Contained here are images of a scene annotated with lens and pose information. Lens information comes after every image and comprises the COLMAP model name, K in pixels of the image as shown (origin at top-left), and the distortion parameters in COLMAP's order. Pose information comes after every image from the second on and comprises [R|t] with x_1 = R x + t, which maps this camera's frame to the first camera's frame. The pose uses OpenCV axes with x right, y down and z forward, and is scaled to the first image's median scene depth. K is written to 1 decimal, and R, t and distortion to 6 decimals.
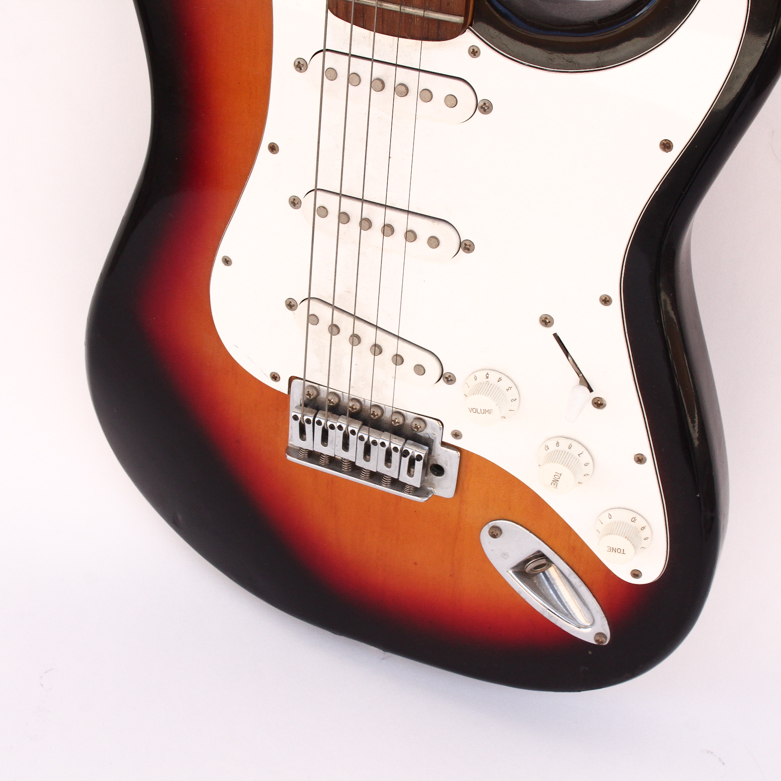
lens RADIAL K [[1353.7, 0, 390.5], [0, 1353.7, 390.5], [0, 0, 1]] dist [-0.120393, -0.012686]
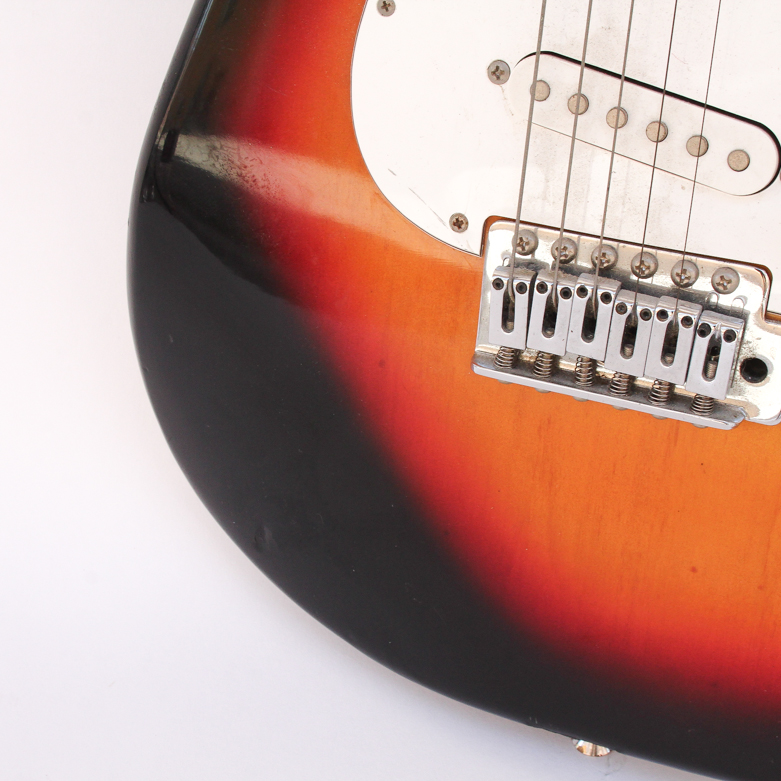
lens RADIAL K [[1353.7, 0, 390.5], [0, 1353.7, 390.5], [0, 0, 1]] dist [-0.120393, -0.012686]
pose [[0.999903, 0.007536, -0.011692, -0.108269], [-0.009874, 0.976549, -0.215068, 0.186256], [0.009797, 0.215162, 0.976529, 0.453973]]
